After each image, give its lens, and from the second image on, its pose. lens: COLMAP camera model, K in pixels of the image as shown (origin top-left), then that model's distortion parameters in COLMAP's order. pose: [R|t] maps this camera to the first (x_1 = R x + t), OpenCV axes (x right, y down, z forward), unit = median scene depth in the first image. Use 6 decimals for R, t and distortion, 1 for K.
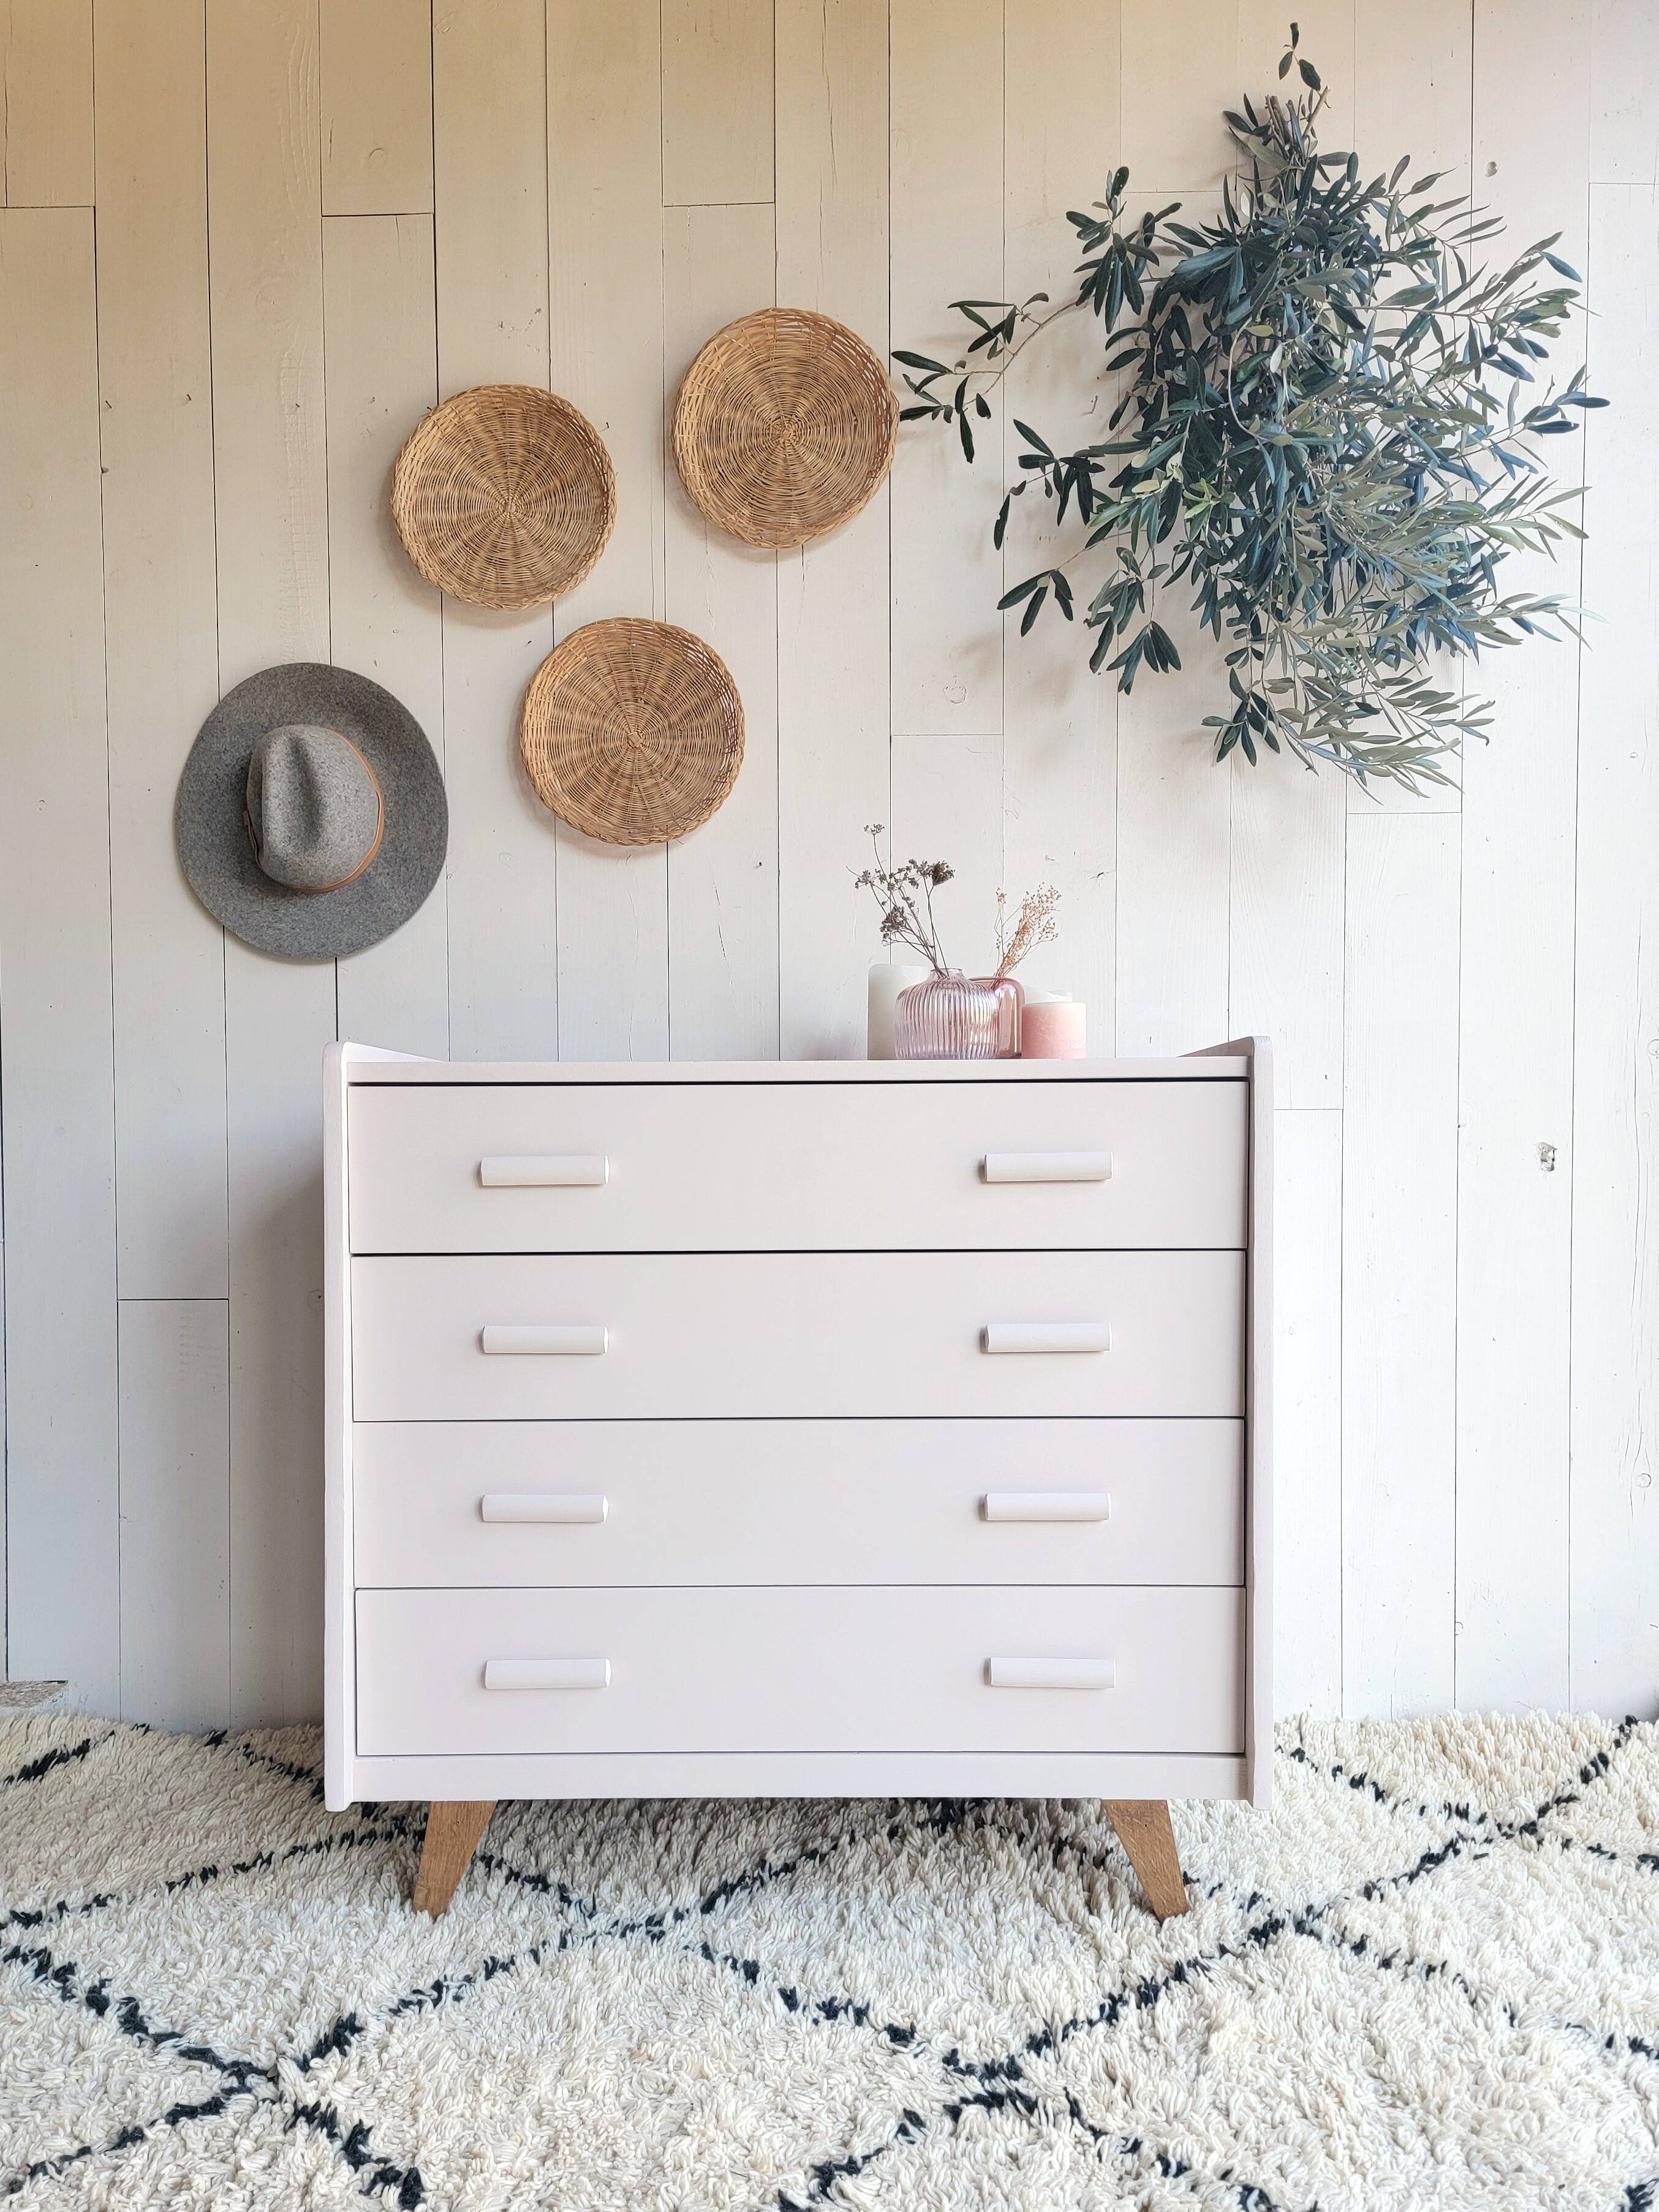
lens RADIAL K [[1720.2, 0, 829.8], [0, 1720.2, 1221.1], [0, 0, 1]] dist [0.042526, -0.023544]
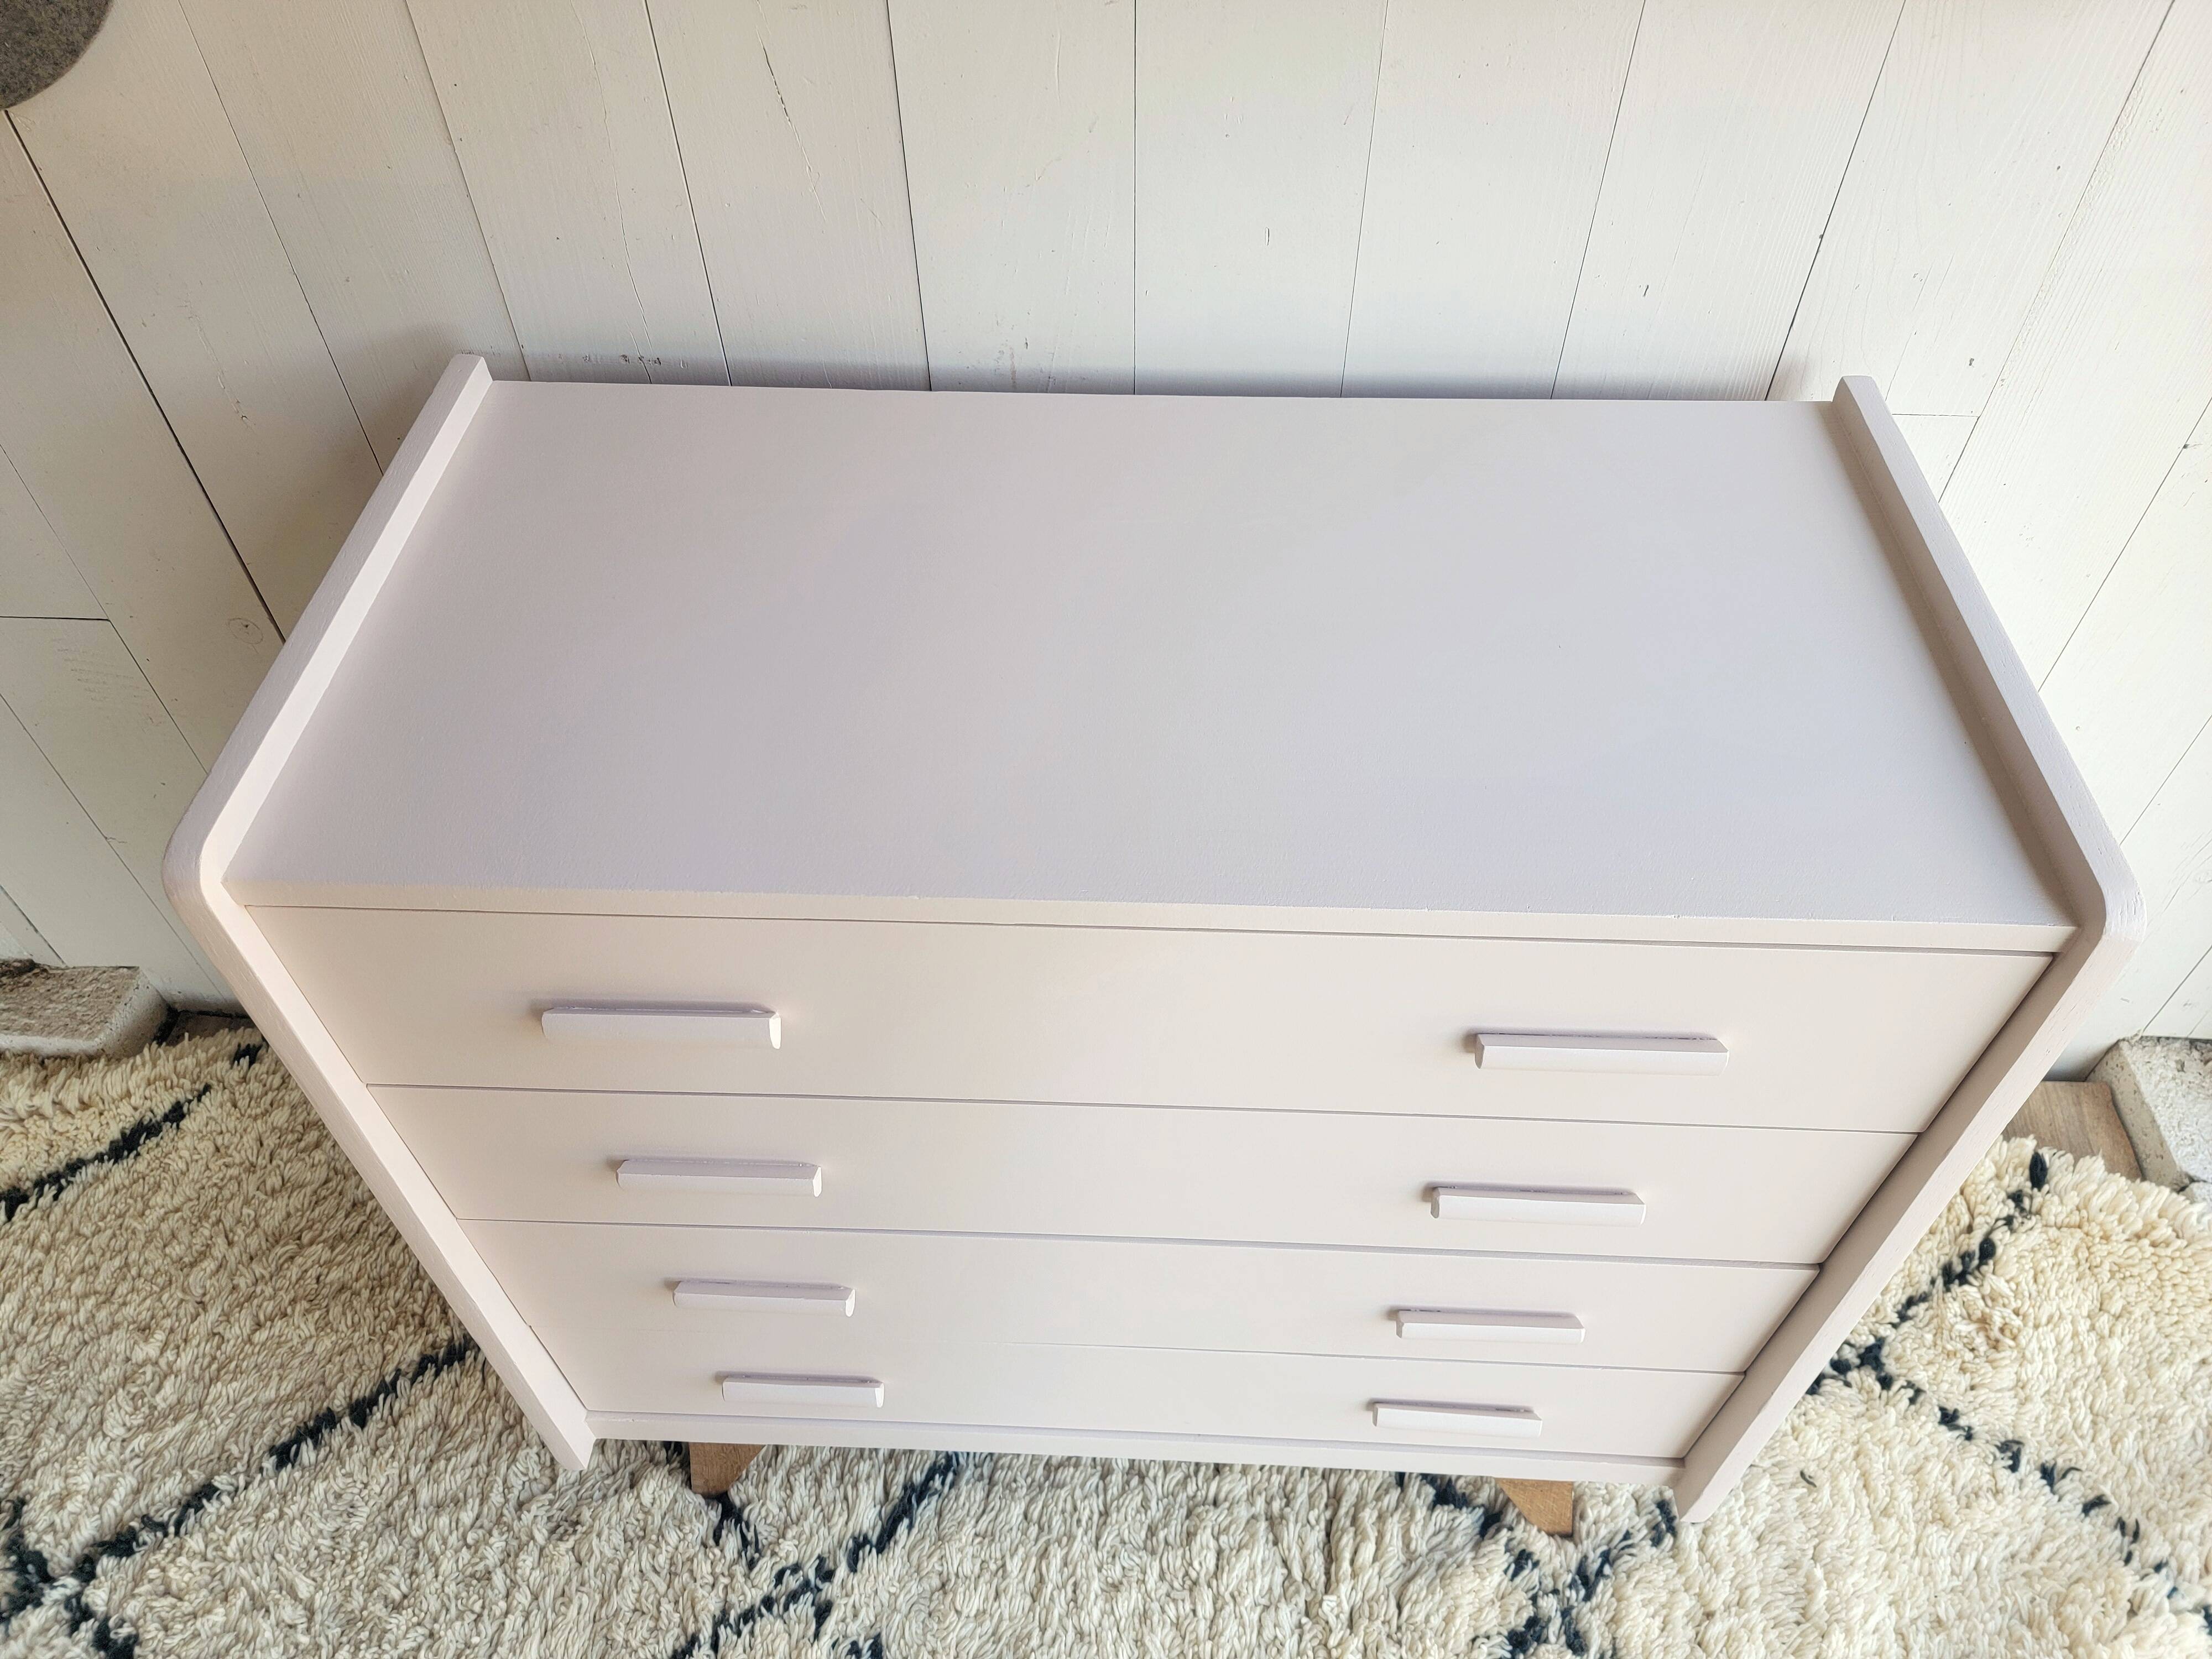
lens RADIAL K [[1556.2, 0, 1127.5], [0, 1556.2, 826.8], [0, 0, 1]] dist [0.036390, -0.026580]
pose [[0.999108, 0.029892, -0.029820, 0.055004], [0.000728, 0.693947, 0.720026, -0.364132], [0.042217, -0.719405, 0.693306, 0.623063]]
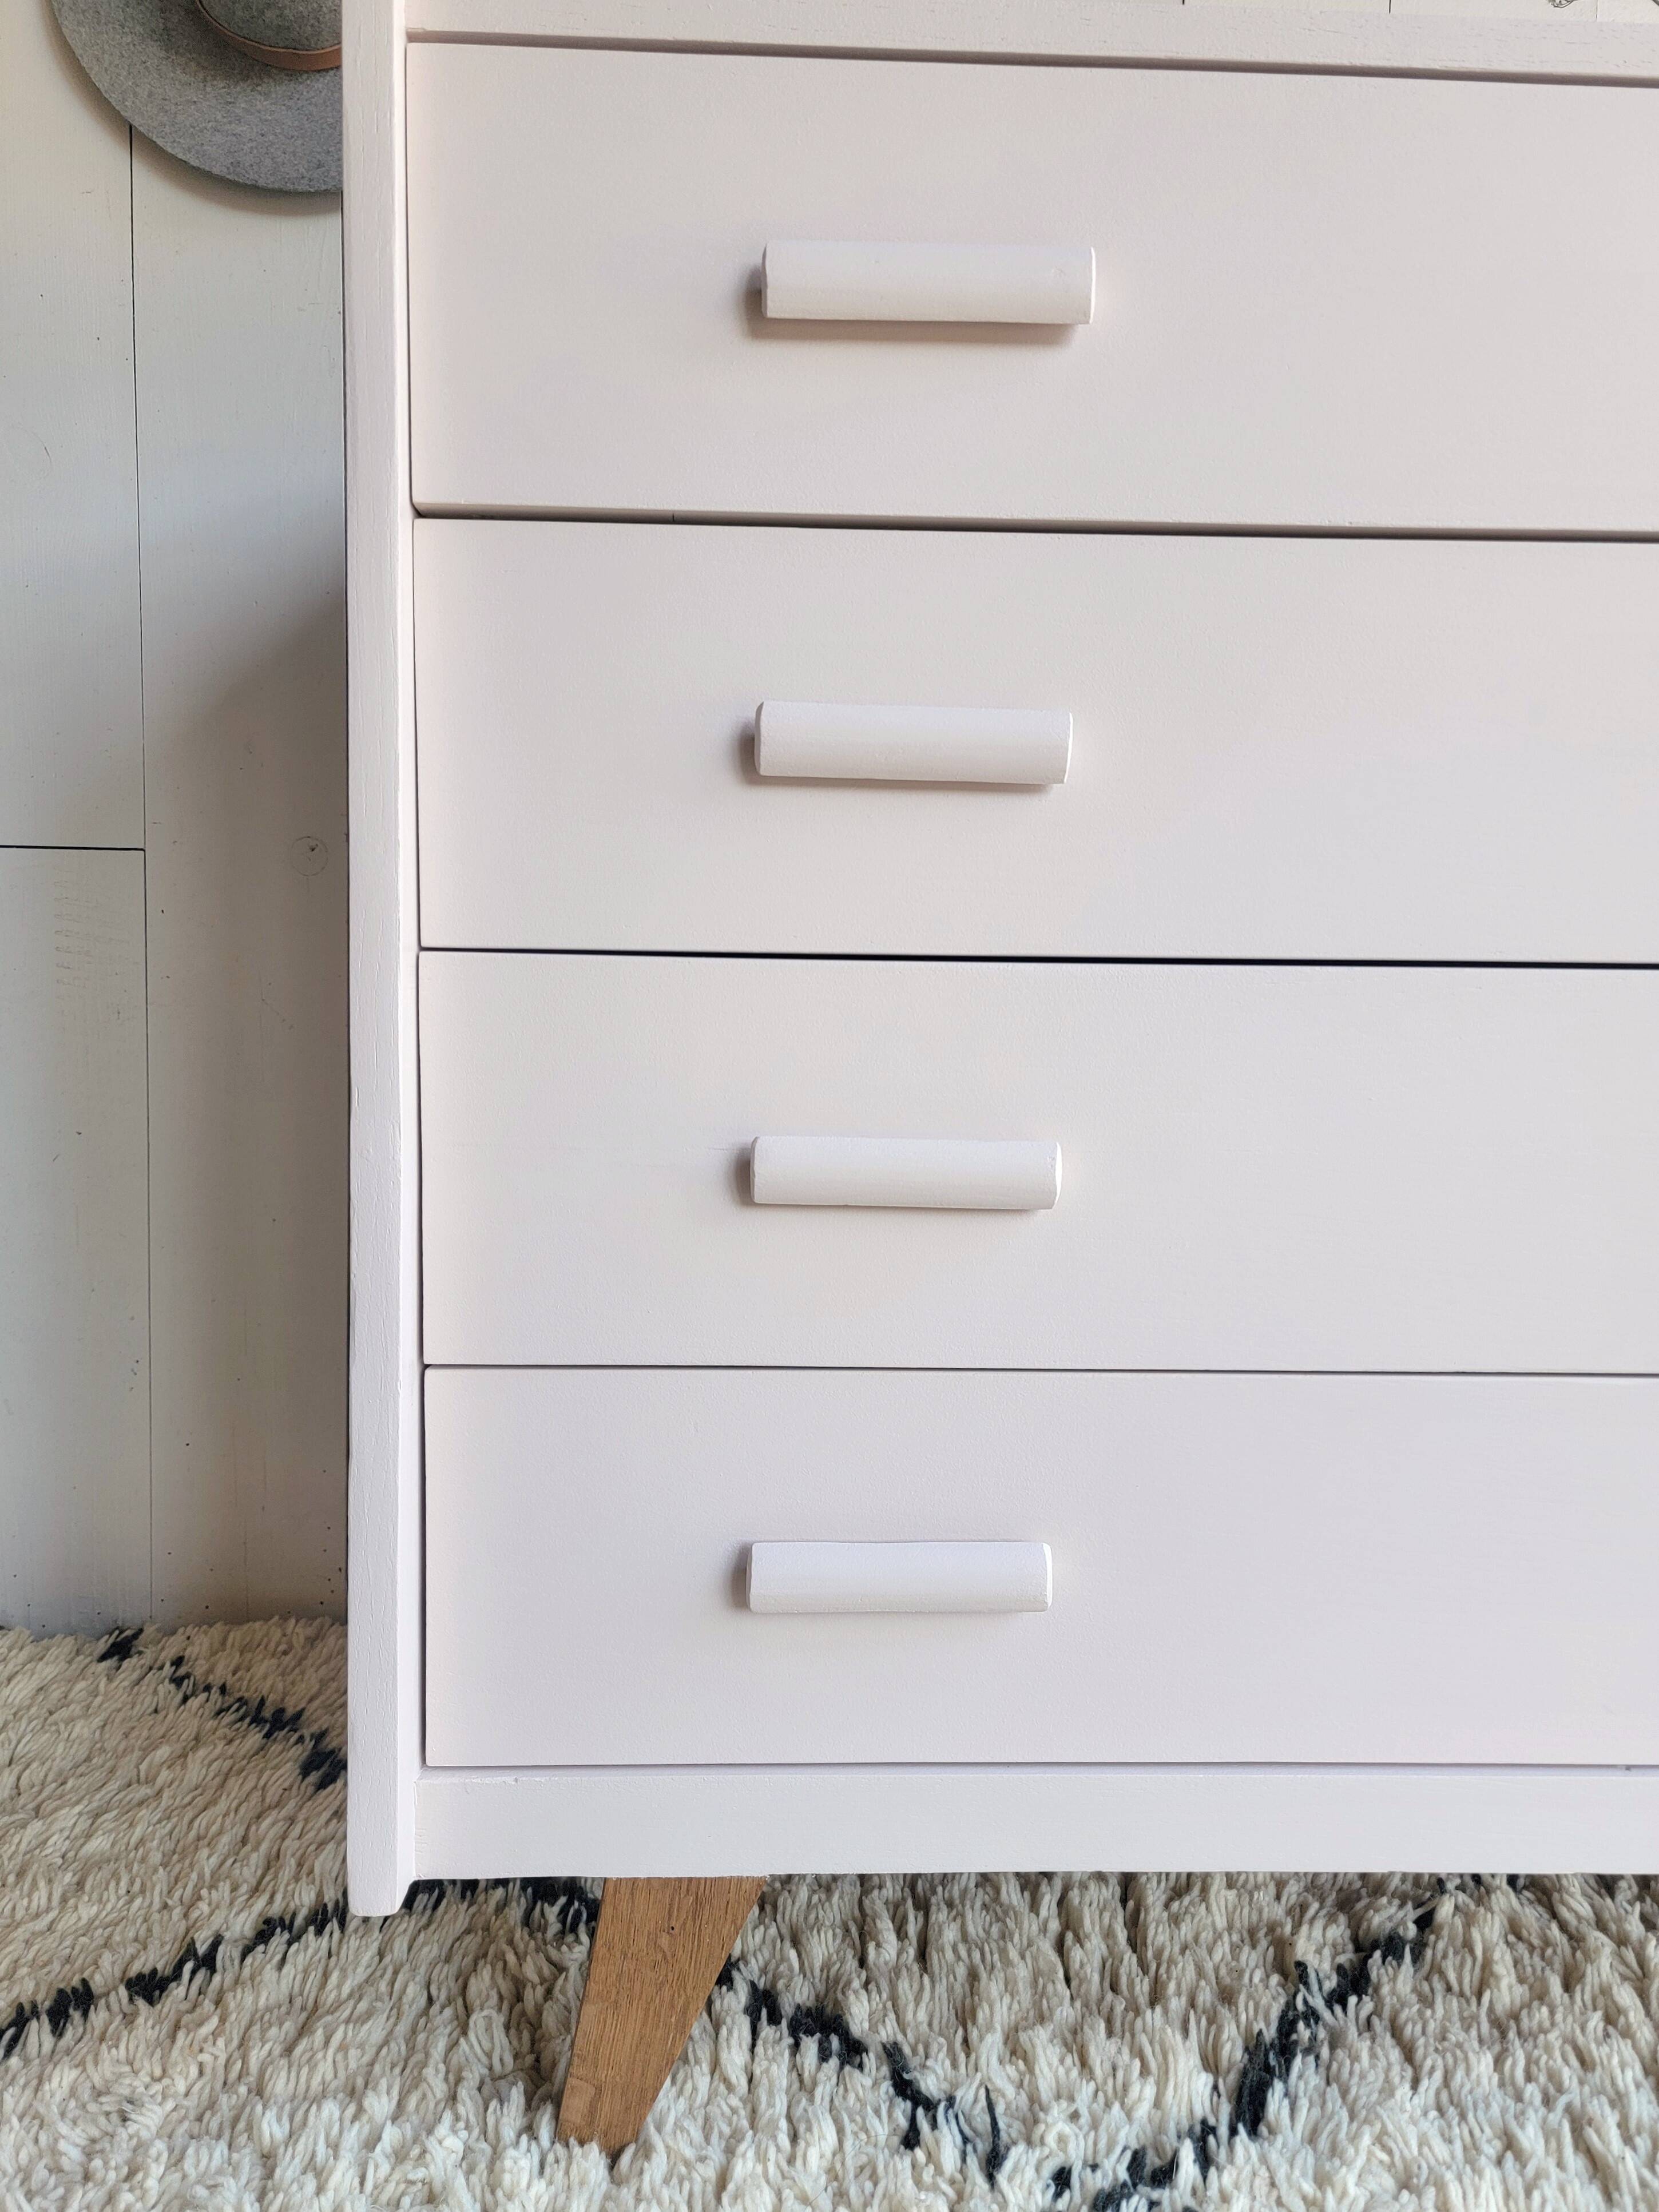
lens RADIAL K [[1619.2, 0, 843.3], [0, 1619.2, 1108.8], [0, 0, 1]] dist [0.052375, -0.047894]
pose [[0.999111, 0.013153, 0.040048, -0.165147], [-0.014592, 0.999251, 0.035854, 0.119214], [-0.039547, -0.036406, 0.998554, 0.532071]]
